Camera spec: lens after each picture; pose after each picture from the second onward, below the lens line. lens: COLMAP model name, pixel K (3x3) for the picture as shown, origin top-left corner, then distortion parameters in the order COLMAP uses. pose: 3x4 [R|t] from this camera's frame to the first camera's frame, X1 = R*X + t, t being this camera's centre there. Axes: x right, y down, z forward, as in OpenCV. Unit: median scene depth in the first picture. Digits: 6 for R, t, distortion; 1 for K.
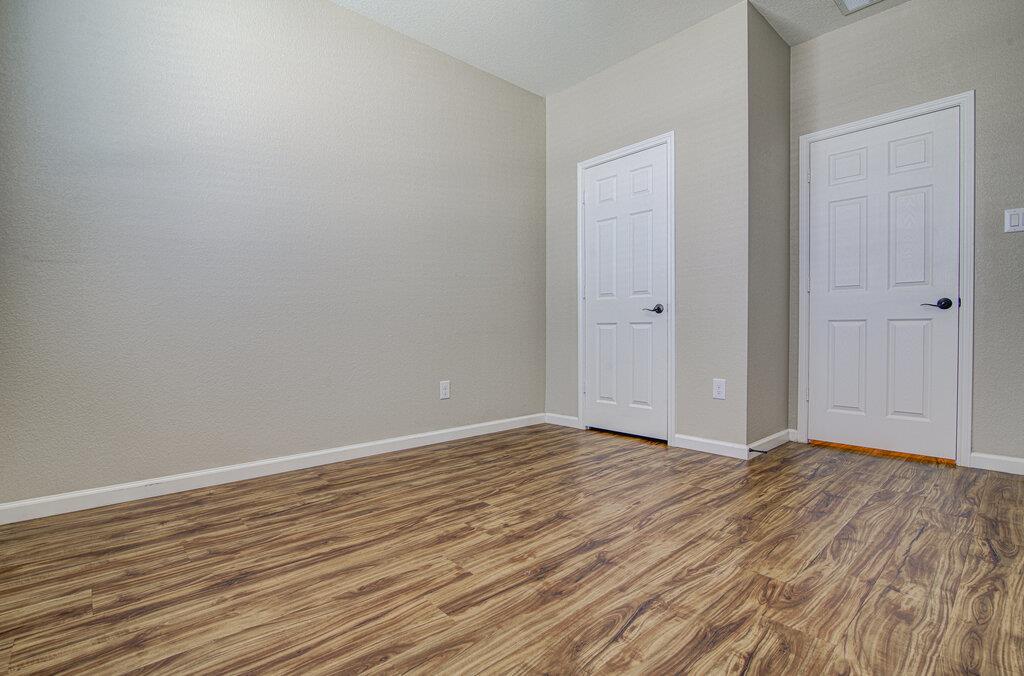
lens RADIAL K [[490.1, 0, 511.3], [0, 490.1, 336.6], [0, 0, 1]] dist [-0.018899, 0.000357]
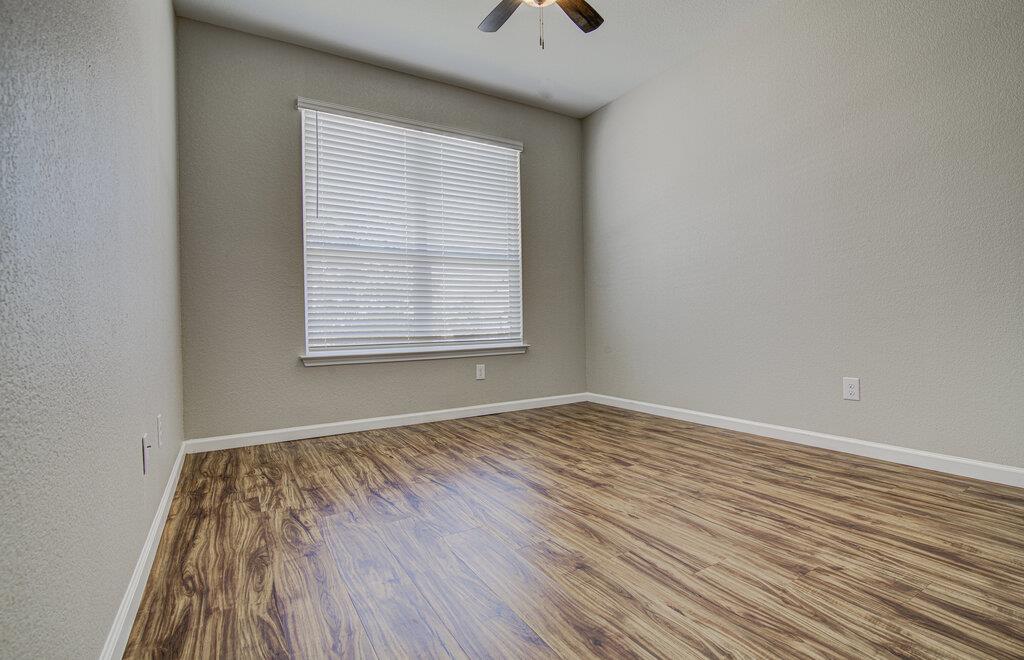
lens RADIAL K [[478.8, 0, 509.9], [0, 478.8, 329.2], [0, 0, 1]] dist [-0.019658, 0.000488]
pose [[-0.214878, 0.023978, -0.976347, 1.057104], [0.011949, 0.999688, 0.021922, -0.017151], [0.976568, -0.006956, -0.215097, 0.901867]]
